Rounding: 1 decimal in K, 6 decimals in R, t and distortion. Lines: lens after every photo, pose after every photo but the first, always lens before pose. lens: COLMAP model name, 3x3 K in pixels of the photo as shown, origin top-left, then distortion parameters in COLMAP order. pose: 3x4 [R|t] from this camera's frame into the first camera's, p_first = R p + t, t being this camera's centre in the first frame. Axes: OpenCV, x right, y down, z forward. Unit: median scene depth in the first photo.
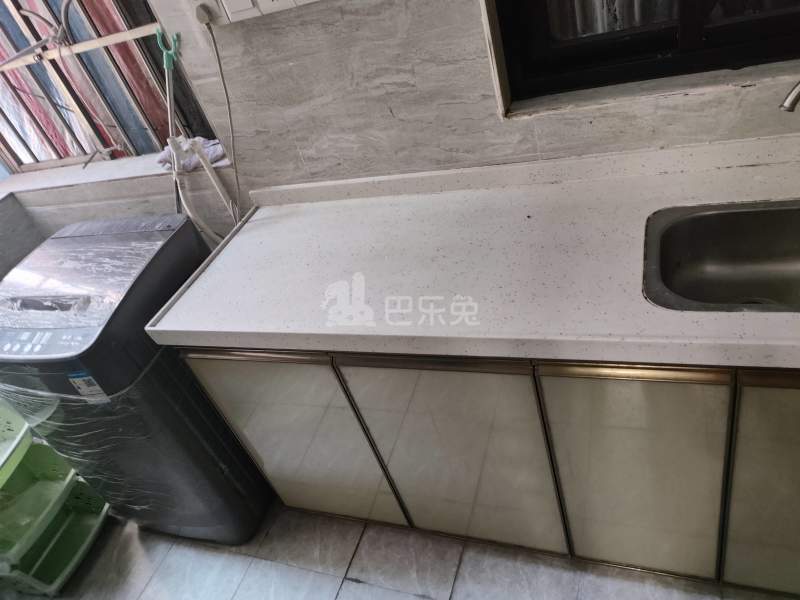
lens RADIAL K [[587.7, 0, 396.6], [0, 587.7, 303.7], [0, 0, 1]] dist [0.031934, -0.030557]
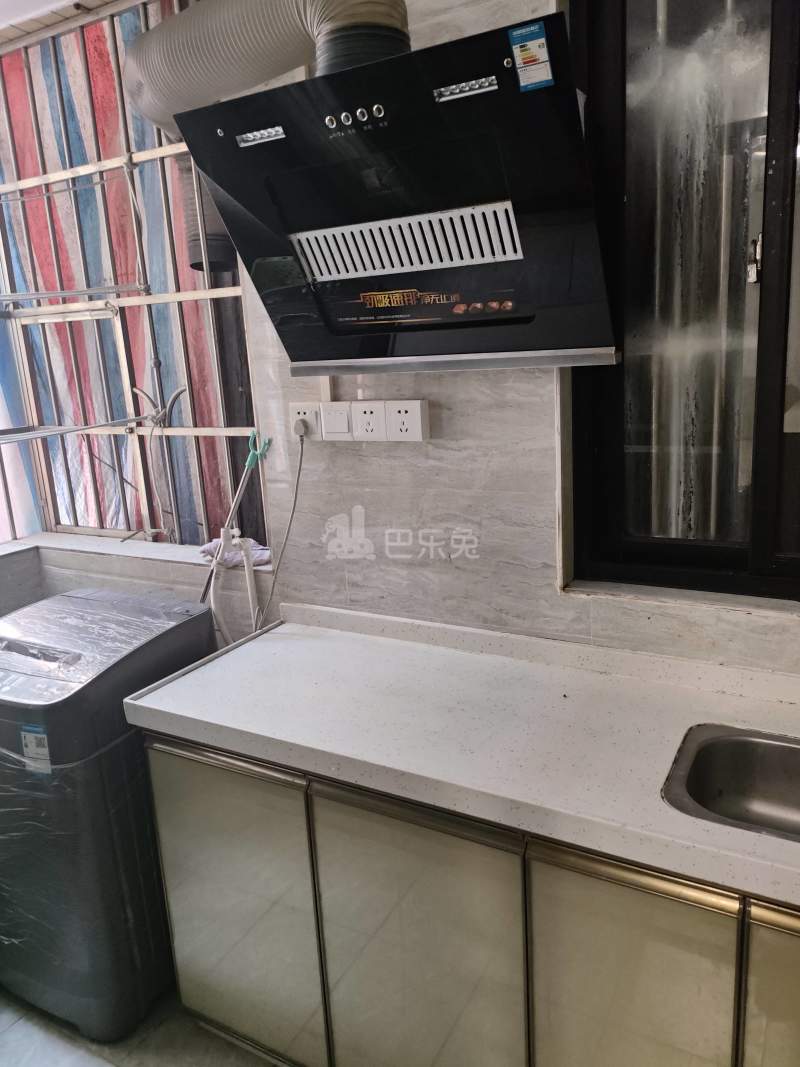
lens RADIAL K [[783.8, 0, 389.8], [0, 783.8, 533.3], [0, 0, 1]] dist [0.031934, -0.030557]
pose [[0.957026, 0.256753, -0.134829, 0.058536], [-0.289144, 0.880535, -0.375572, 0.146497], [0.022292, 0.398417, 0.916933, -0.190999]]
